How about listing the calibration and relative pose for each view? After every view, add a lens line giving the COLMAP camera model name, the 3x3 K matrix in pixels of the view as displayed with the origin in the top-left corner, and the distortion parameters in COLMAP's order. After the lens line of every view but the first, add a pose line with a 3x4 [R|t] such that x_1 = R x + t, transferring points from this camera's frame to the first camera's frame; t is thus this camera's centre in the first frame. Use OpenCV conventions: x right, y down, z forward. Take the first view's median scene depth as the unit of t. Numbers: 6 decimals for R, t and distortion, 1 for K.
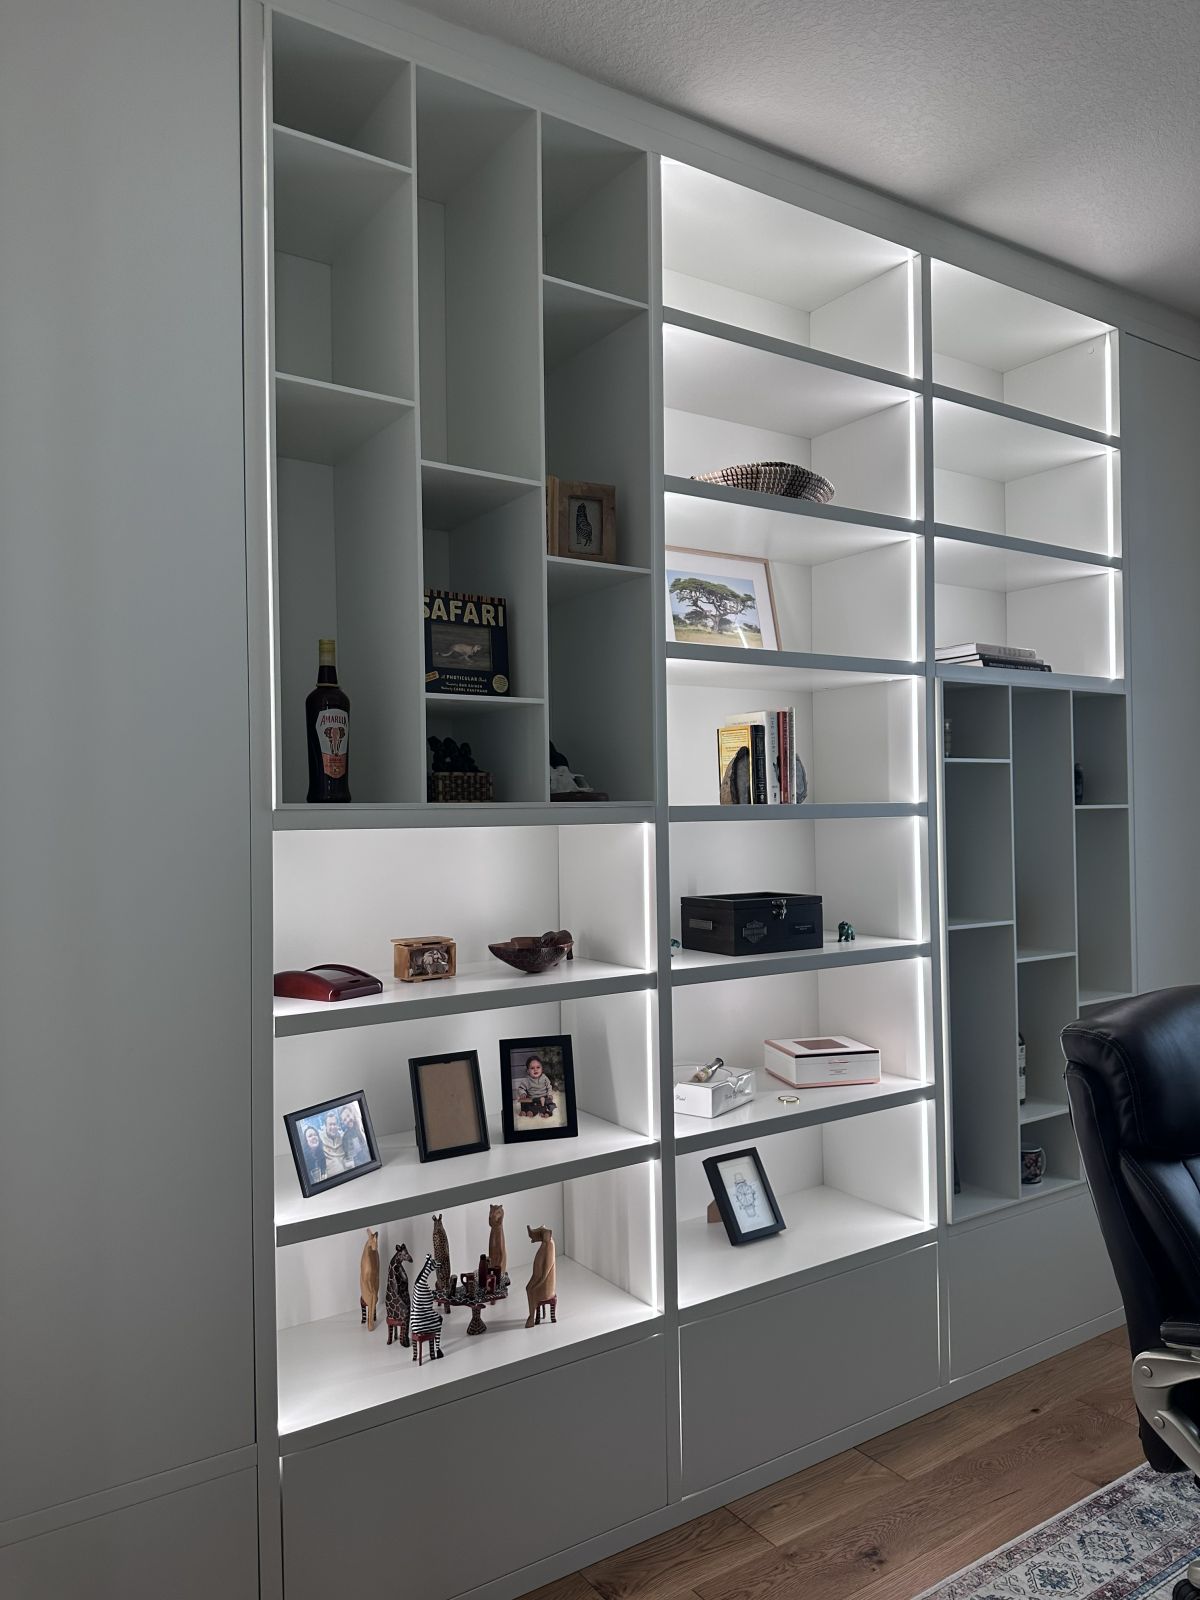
lens RADIAL K [[1117.1, 0, 600.0], [0, 1117.1, 800.0], [0, 0, 1]] dist [0.061210, -0.055330]
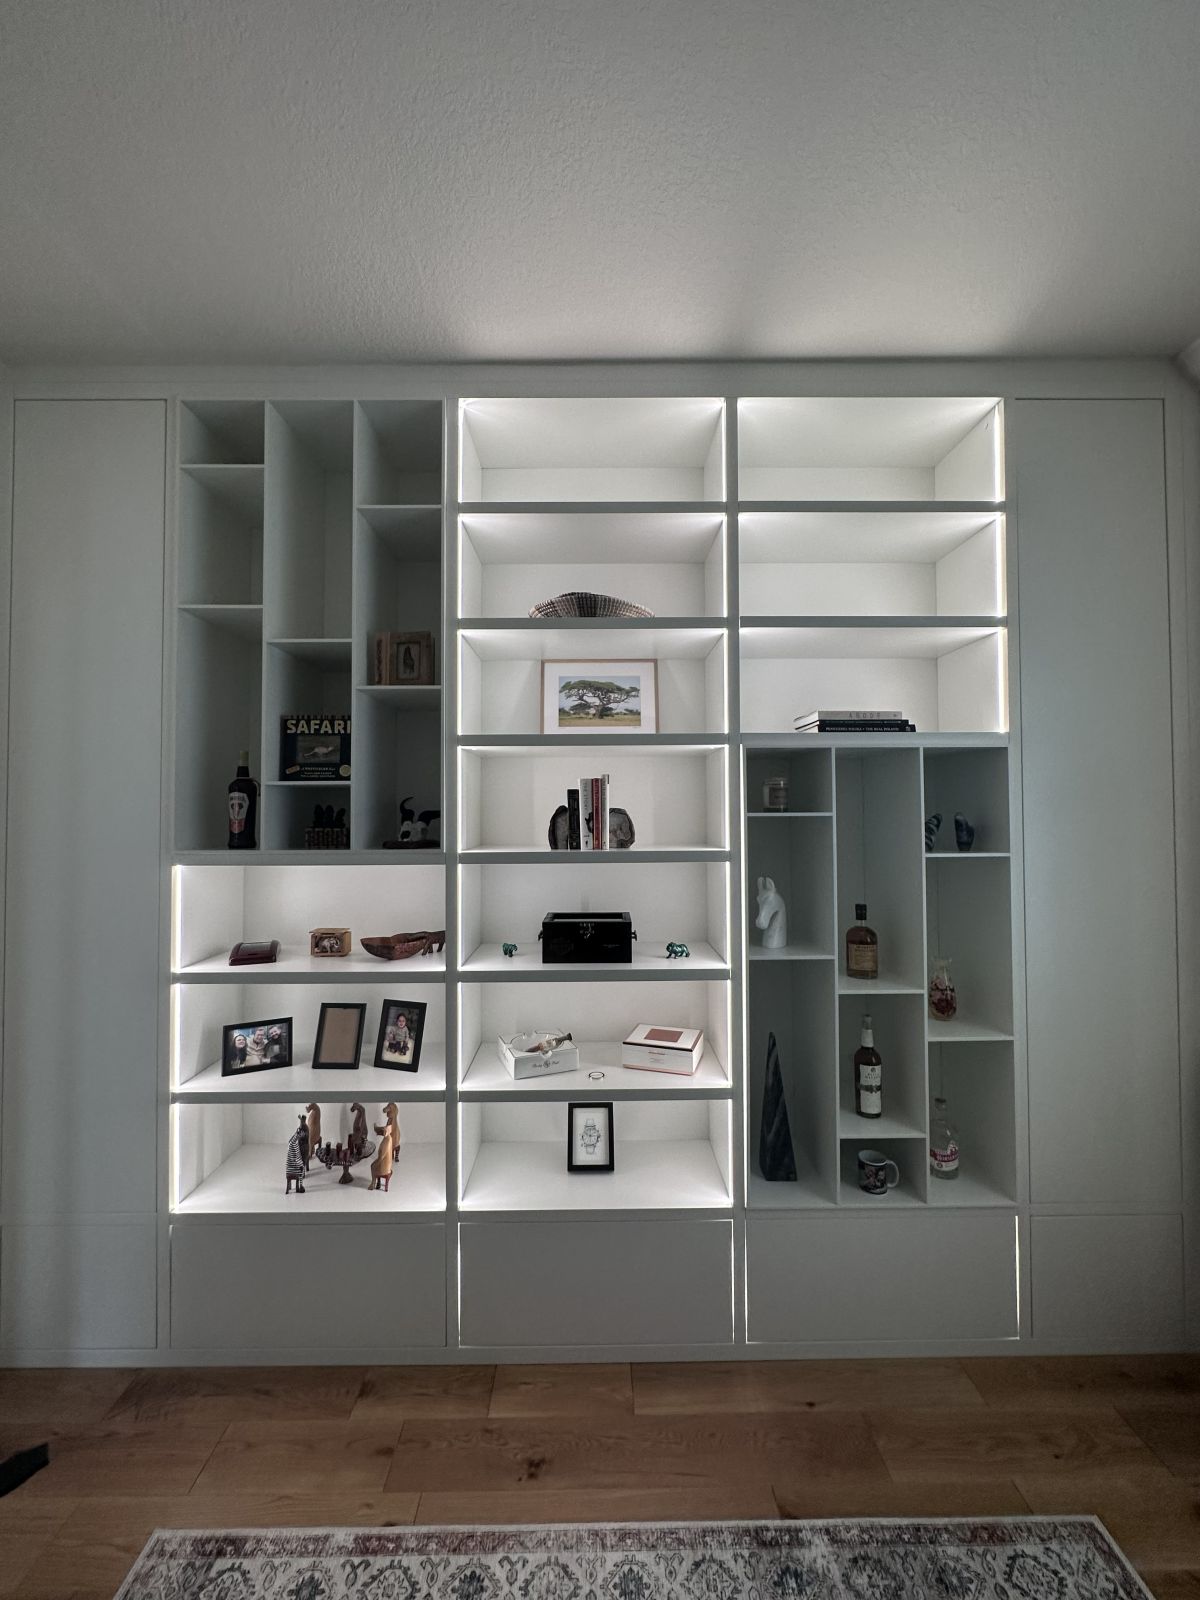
lens RADIAL K [[641.3, 0, 599.5], [0, 641.3, 794.7], [0, 0, 1]] dist [0.008553, 0.000444]
pose [[0.841584, 0.000826, -0.540126, 0.583801], [-0.002878, 0.999991, -0.002954, -0.058738], [0.540119, 0.004040, 0.841579, 0.375077]]
